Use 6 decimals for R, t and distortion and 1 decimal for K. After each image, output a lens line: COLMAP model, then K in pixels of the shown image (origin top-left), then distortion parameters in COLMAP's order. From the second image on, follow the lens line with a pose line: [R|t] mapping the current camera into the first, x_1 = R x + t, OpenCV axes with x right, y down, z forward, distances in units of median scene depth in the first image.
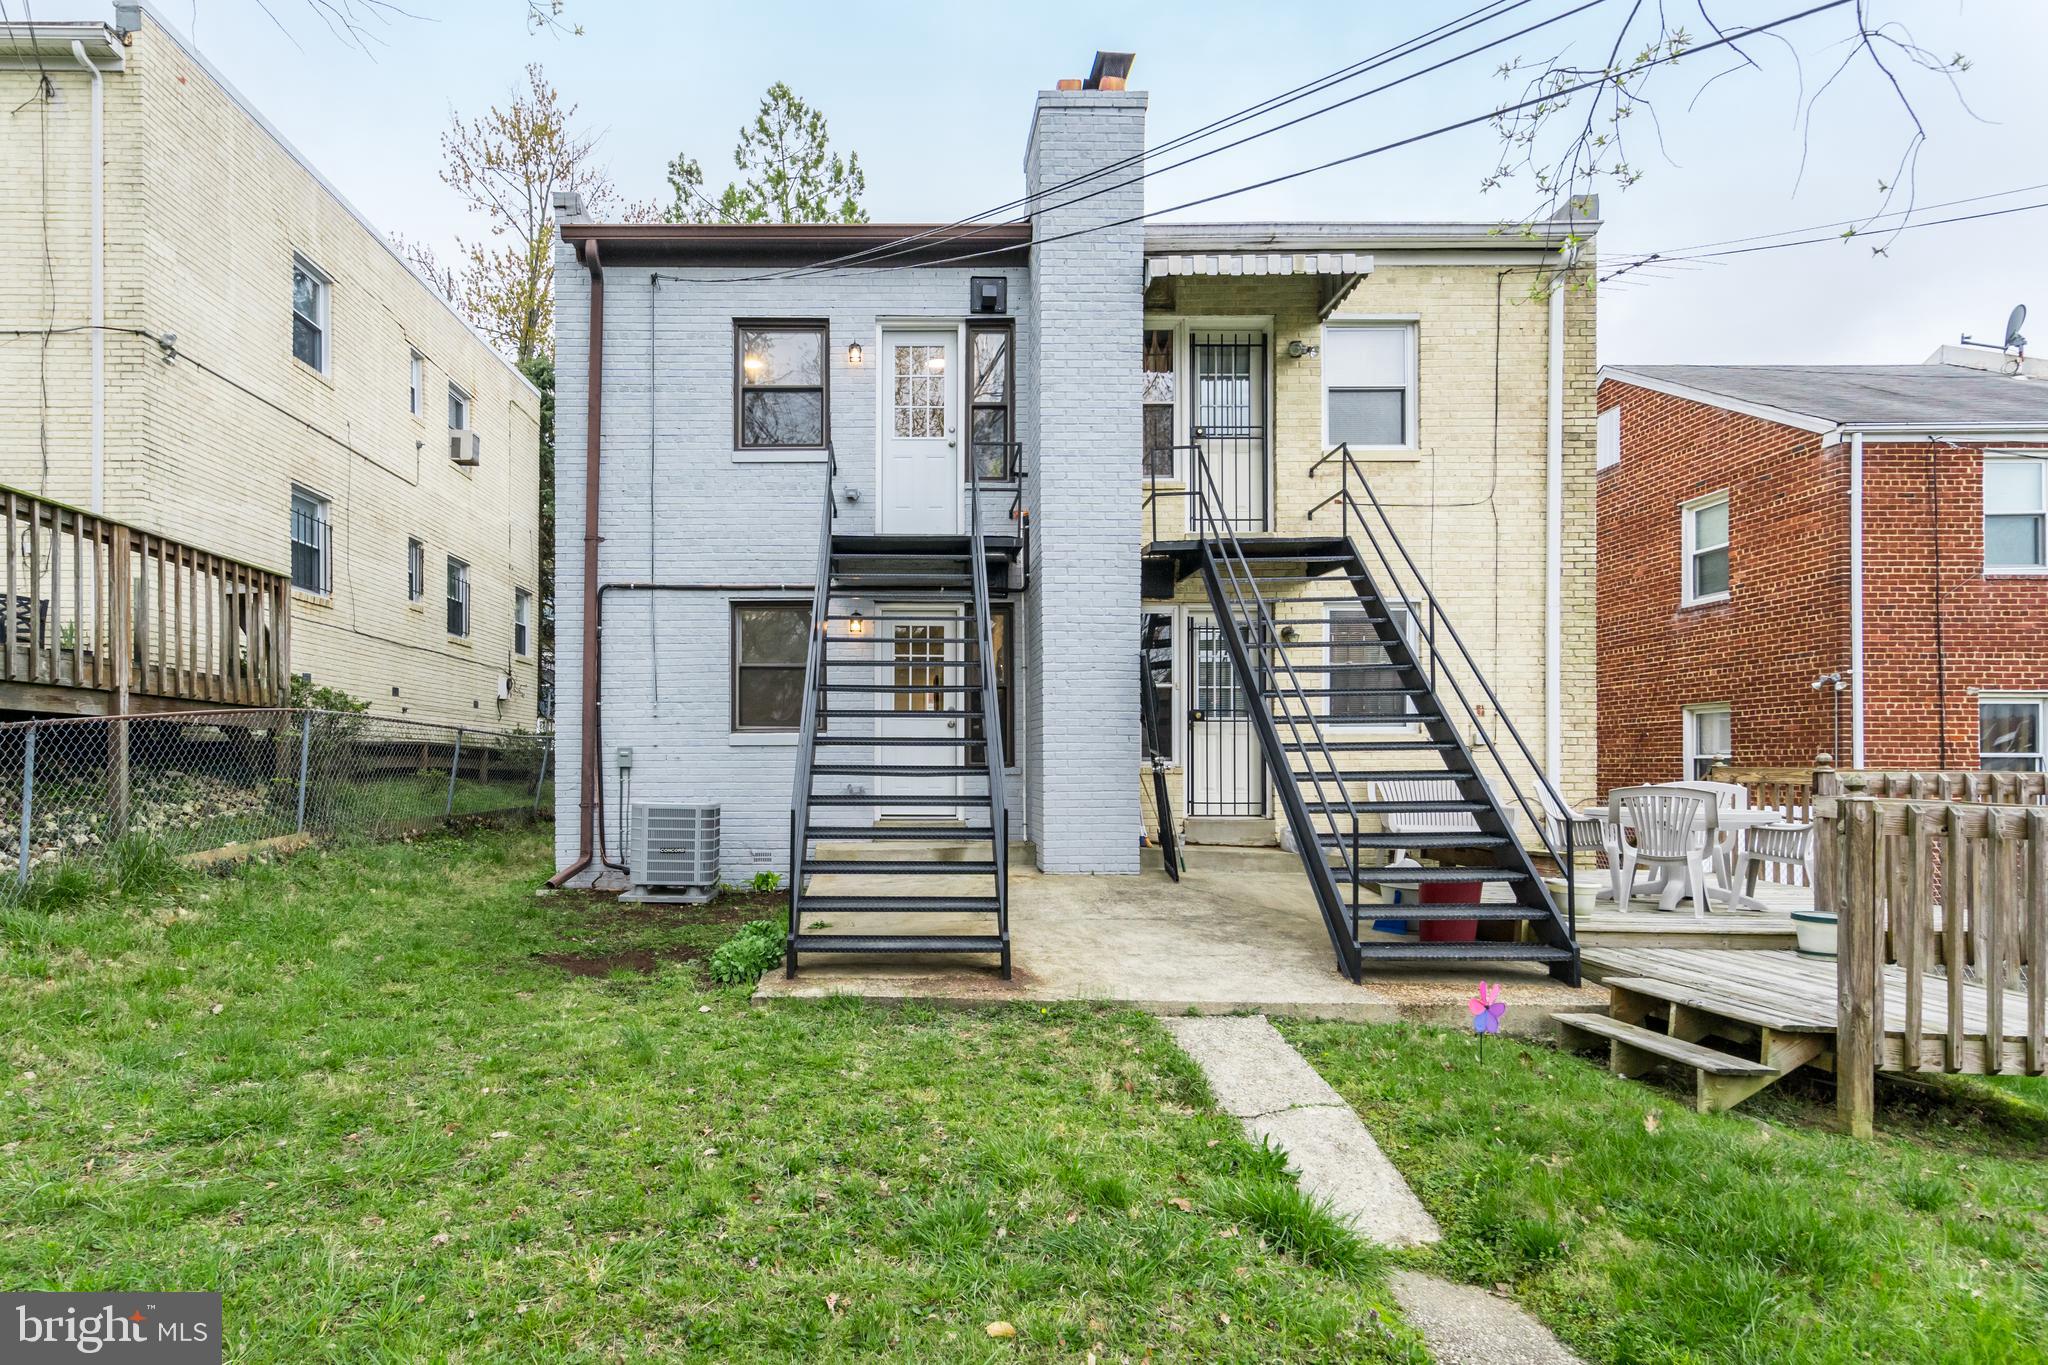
lens RADIAL K [[1194.7, 0, 1023.3], [0, 1194.7, 789.0], [0, 0, 1]] dist [0.006056, 0.002544]
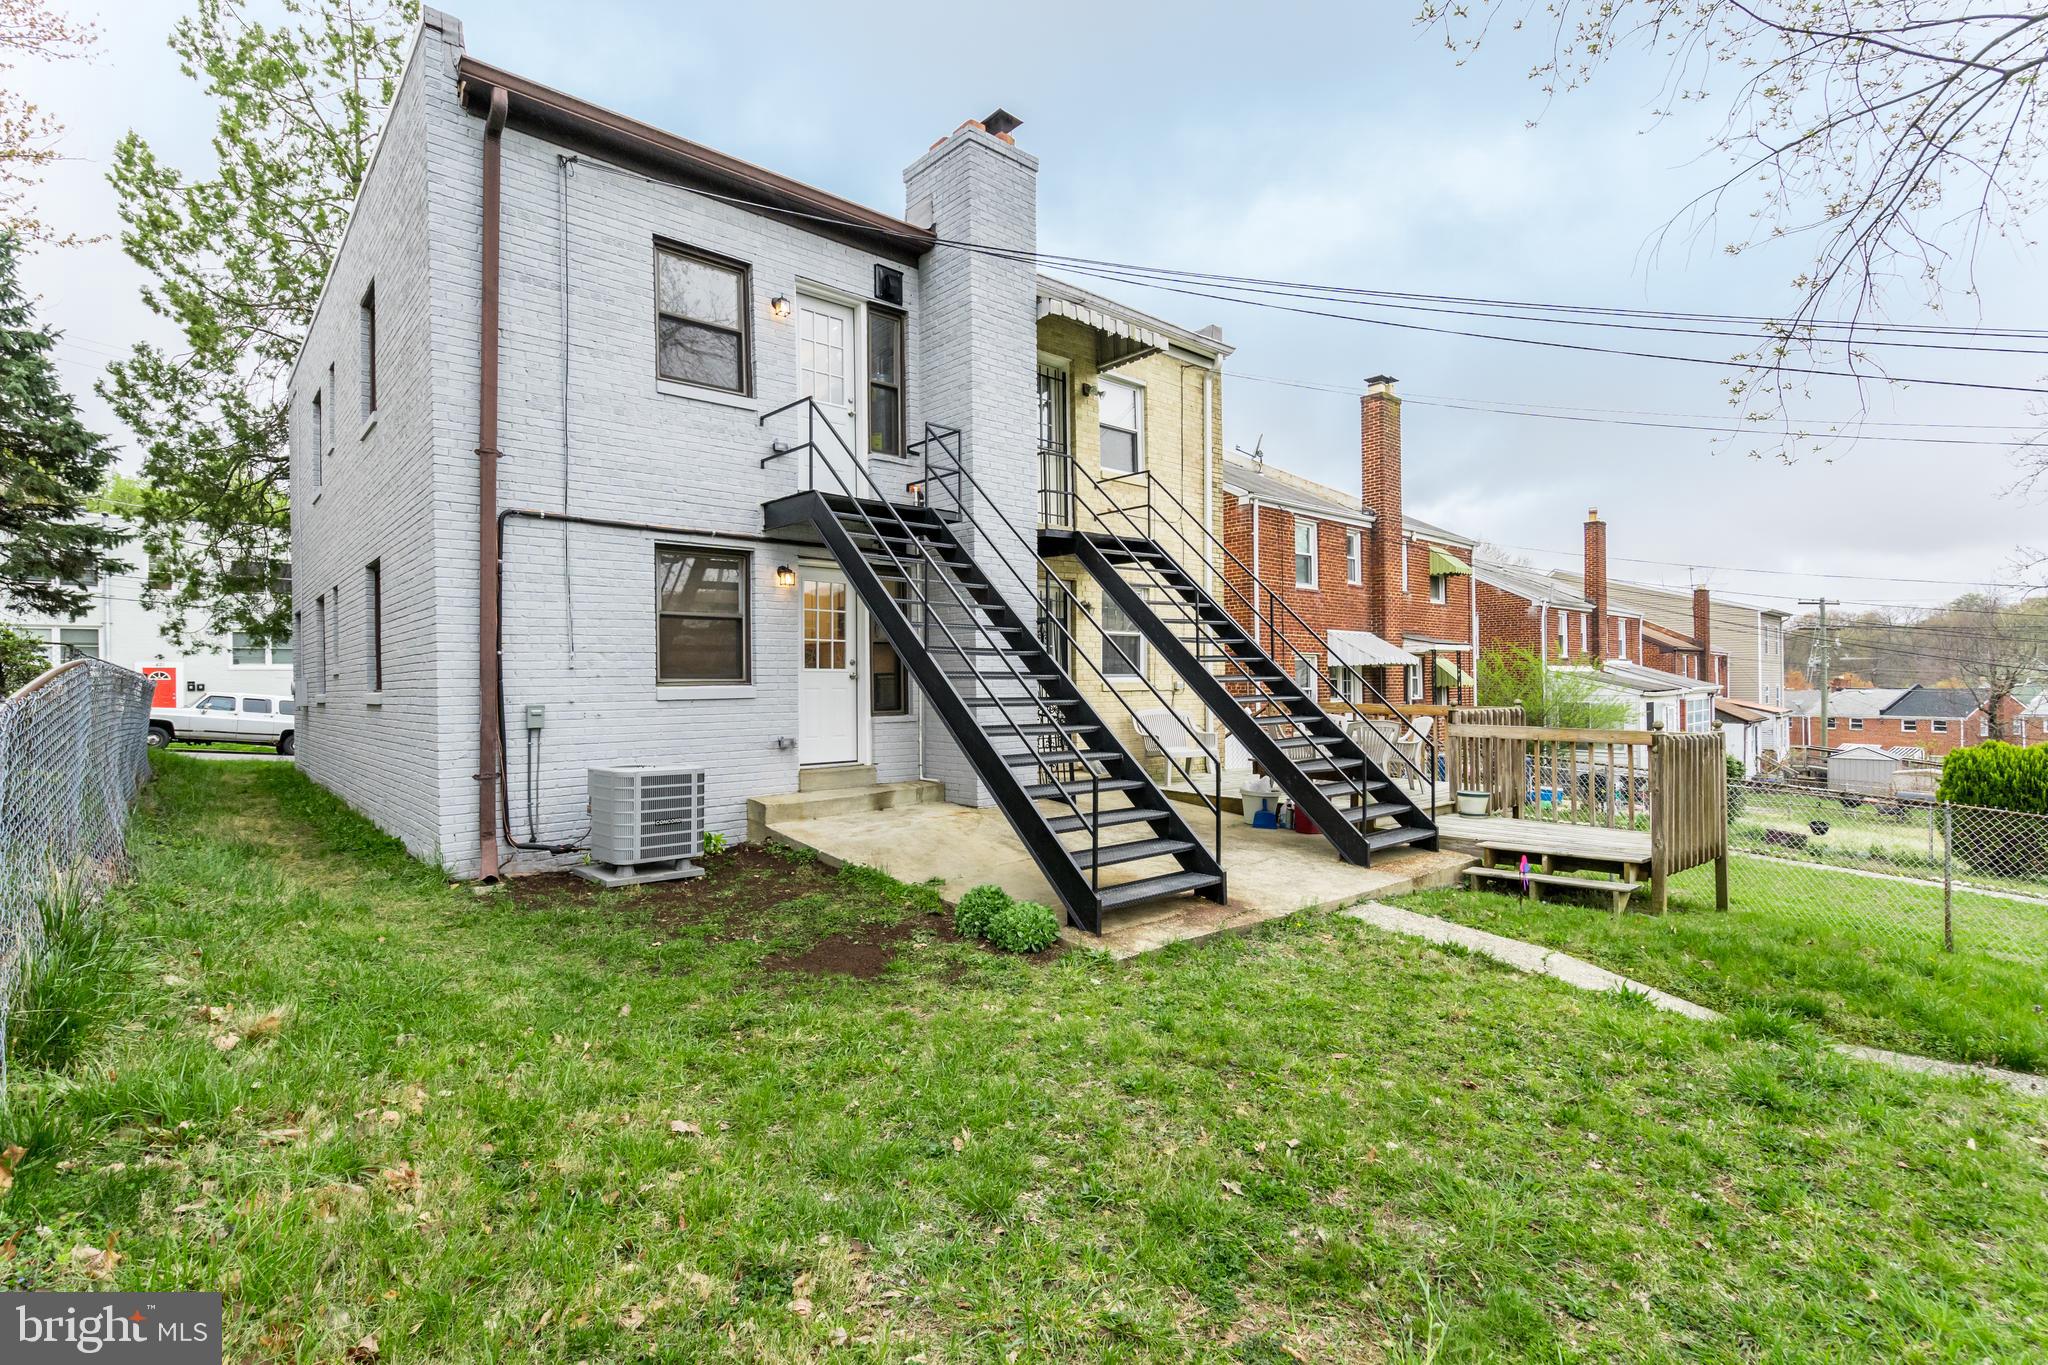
lens RADIAL K [[931.3, 0, 1020.6], [0, 931.3, 710.2], [0, 0, 1]] dist [-0.001285, -0.000143]
pose [[0.757118, -0.025281, 0.652789, -0.504223], [0.018791, 0.999680, 0.016921, -0.035893], [-0.653008, -0.000544, 0.757351, 0.276300]]
